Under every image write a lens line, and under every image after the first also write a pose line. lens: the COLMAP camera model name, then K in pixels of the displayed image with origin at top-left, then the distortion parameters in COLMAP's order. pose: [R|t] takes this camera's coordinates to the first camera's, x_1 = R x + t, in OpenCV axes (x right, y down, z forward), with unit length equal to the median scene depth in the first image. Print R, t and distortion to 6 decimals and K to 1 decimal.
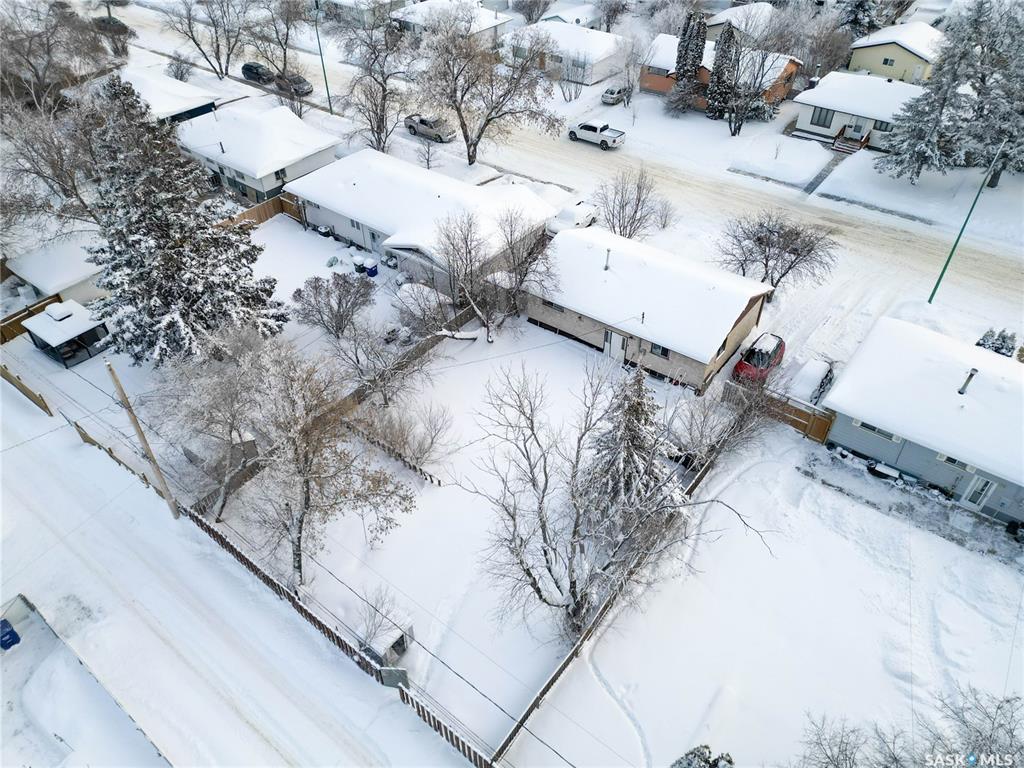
lens RADIAL K [[700.4, 0, 512.0], [0, 700.4, 384.0], [0, 0, 1]] dist [0.038432, -0.004063]
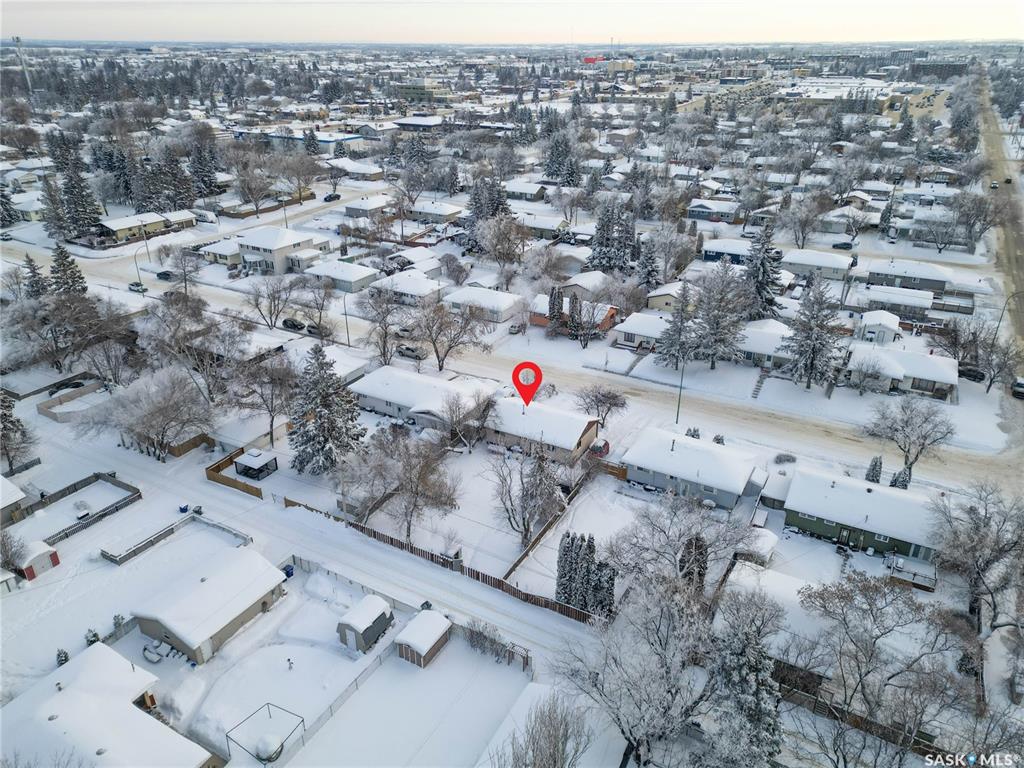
lens RADIAL K [[700.4, 0, 512.0], [0, 700.4, 384.0], [0, 0, 1]] dist [0.038432, -0.004063]
pose [[0.989472, -0.054147, 0.134216, -0.121773], [0.088910, 0.959167, -0.268503, 0.215200], [-0.114197, 0.277609, 0.953883, -0.712988]]
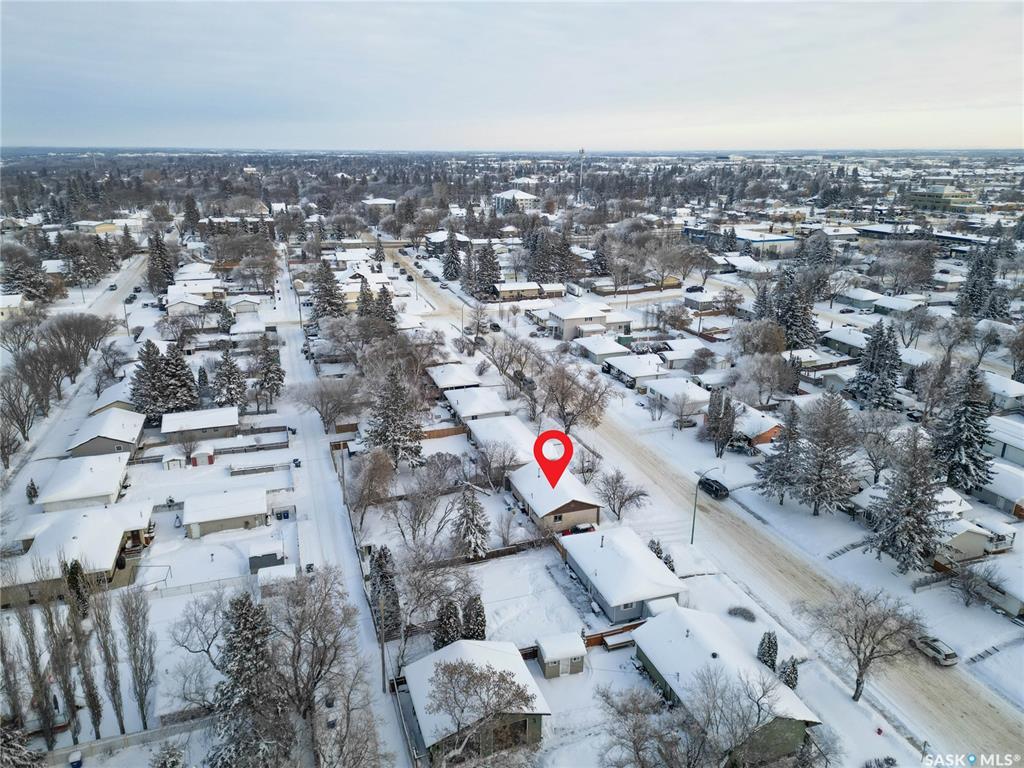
lens RADIAL K [[700.4, 0, 512.0], [0, 700.4, 384.0], [0, 0, 1]] dist [0.038432, -0.004063]
pose [[0.833629, 0.179709, -0.522271, 0.831586], [-0.371039, 0.882658, -0.288522, 0.177276], [0.409137, 0.434303, 0.802488, -0.686751]]
